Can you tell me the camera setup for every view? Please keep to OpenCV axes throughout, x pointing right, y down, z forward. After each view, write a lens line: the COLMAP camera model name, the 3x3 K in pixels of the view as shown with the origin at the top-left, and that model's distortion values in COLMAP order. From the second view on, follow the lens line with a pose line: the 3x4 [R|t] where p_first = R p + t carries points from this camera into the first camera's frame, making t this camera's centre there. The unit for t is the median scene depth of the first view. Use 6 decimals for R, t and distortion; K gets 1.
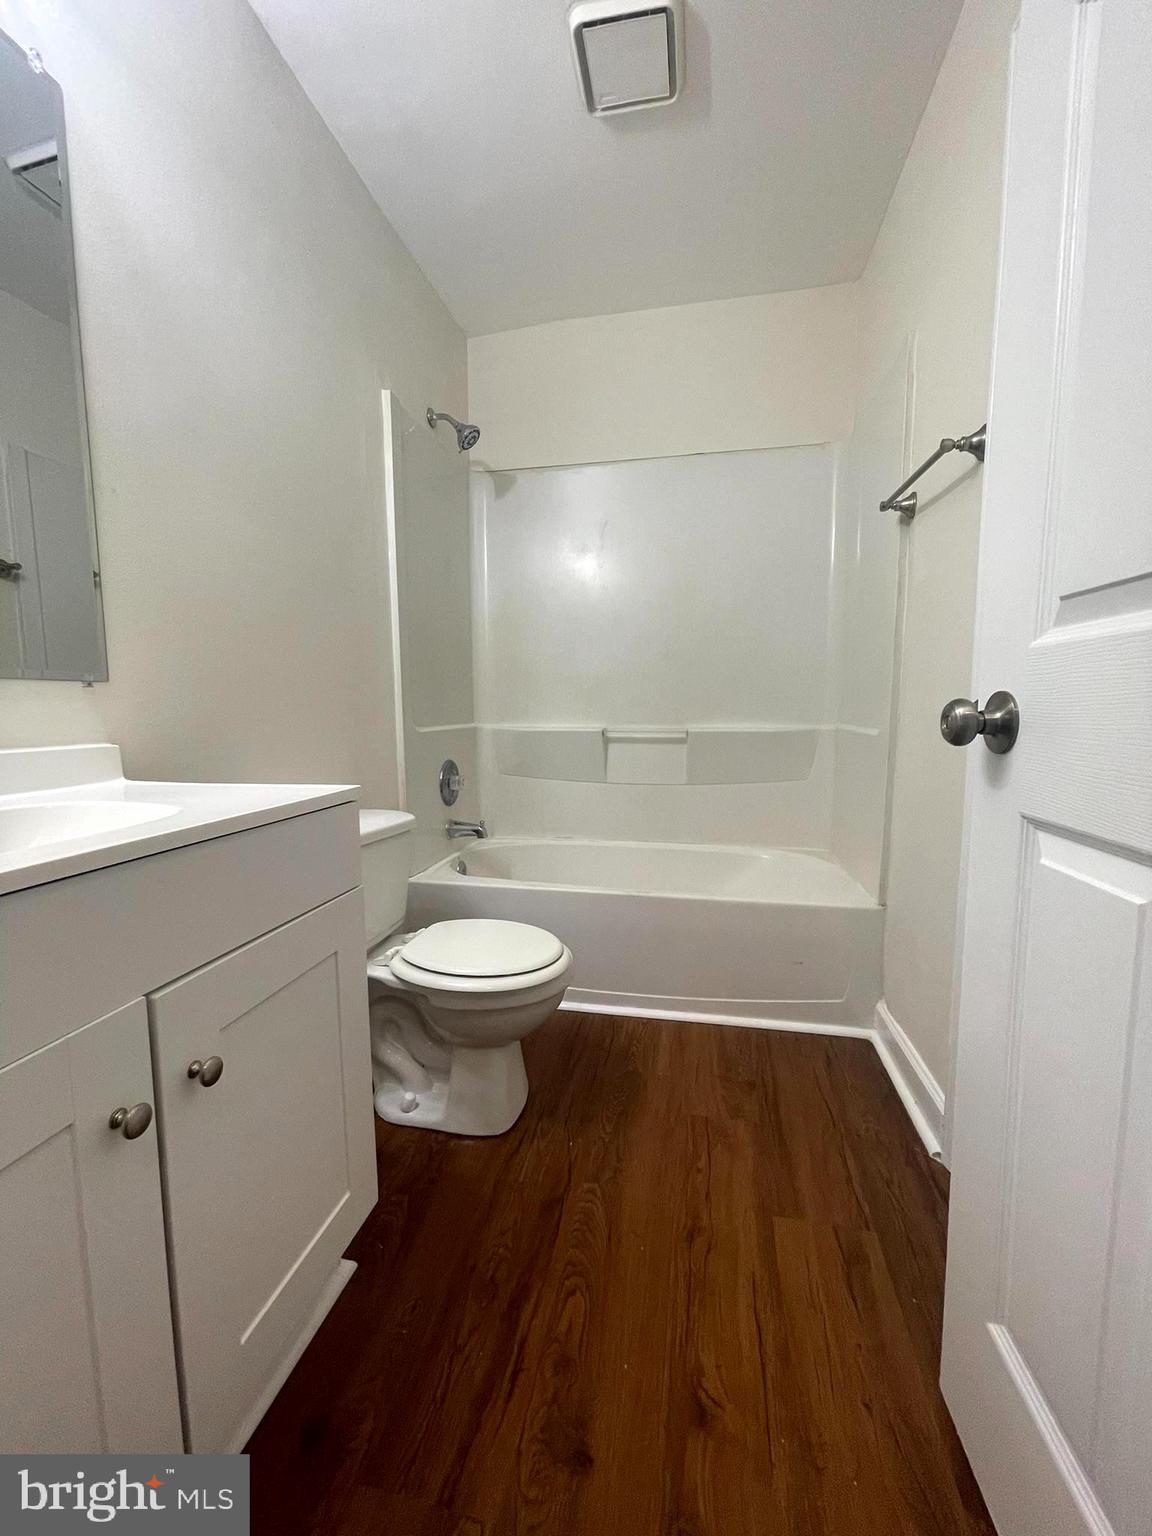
lens RADIAL K [[618.5, 0, 578.1], [0, 618.5, 752.3], [0, 0, 1]] dist [0.010440, 0.000226]
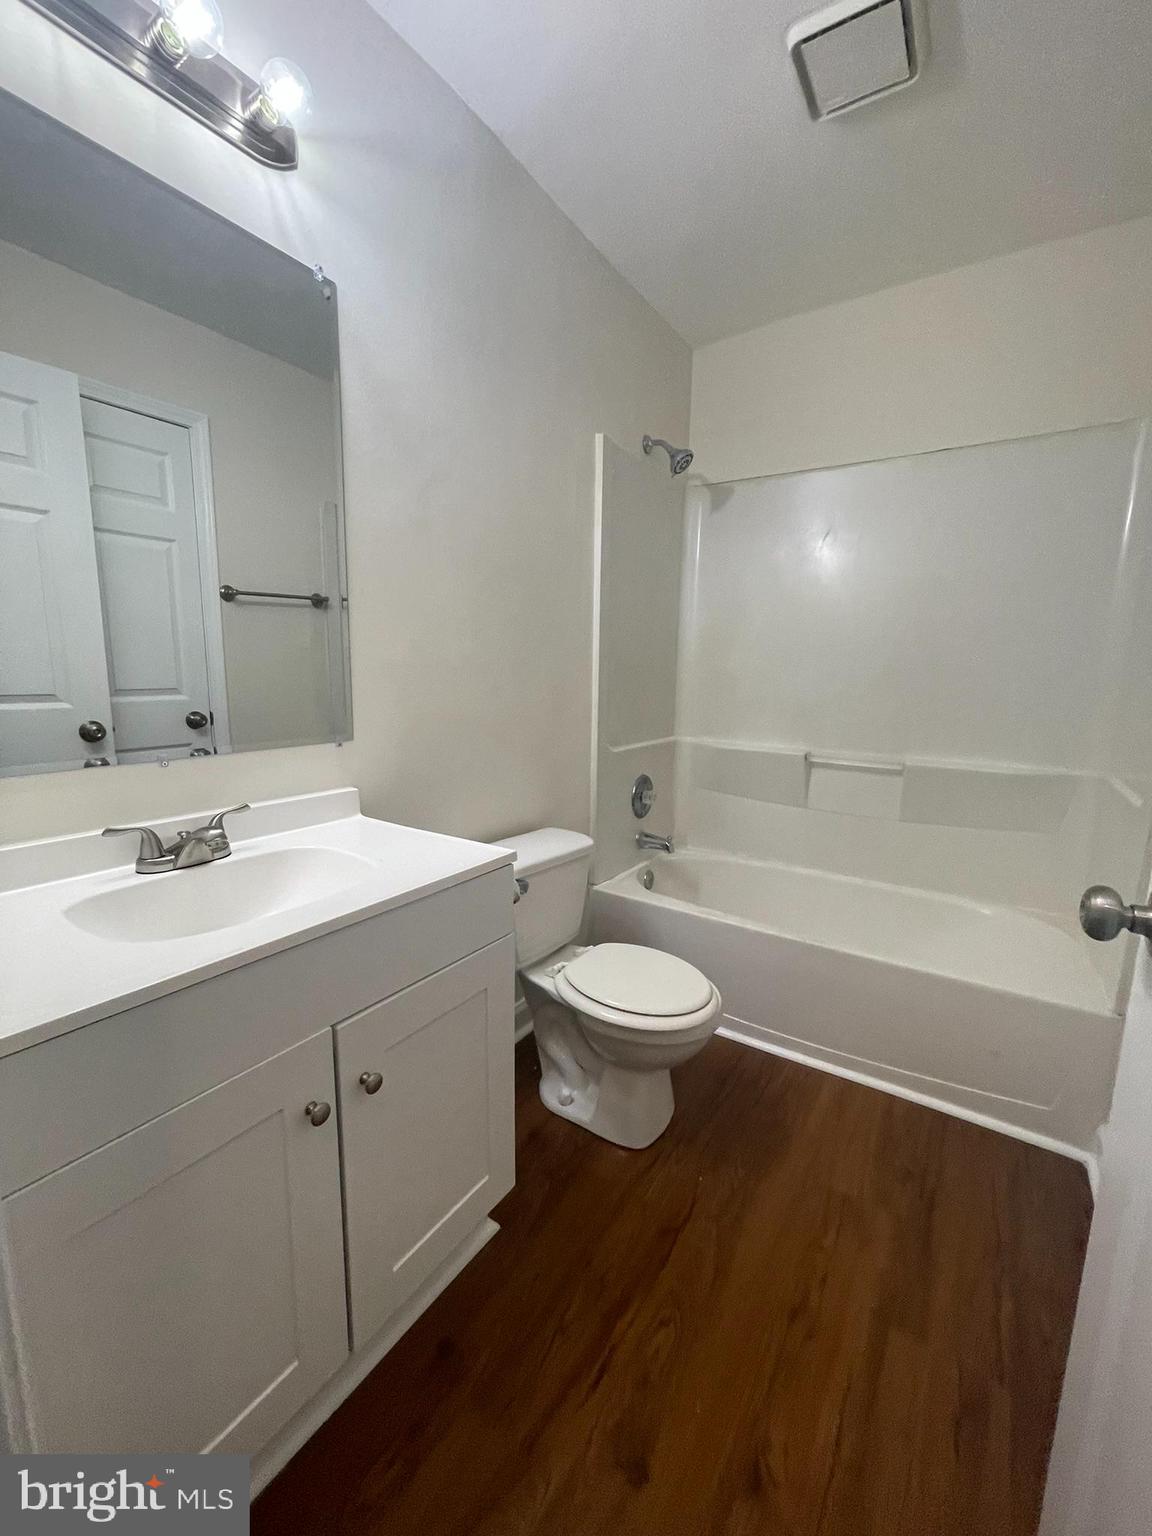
lens RADIAL K [[618.5, 0, 577.1], [0, 618.5, 768.3], [0, 0, 1]] dist [0.010440, 0.000226]
pose [[0.930318, 0.082201, -0.357424, 0.111736], [-0.059170, 0.995432, 0.074920, -0.132231], [0.361950, -0.048551, 0.930932, -0.032580]]
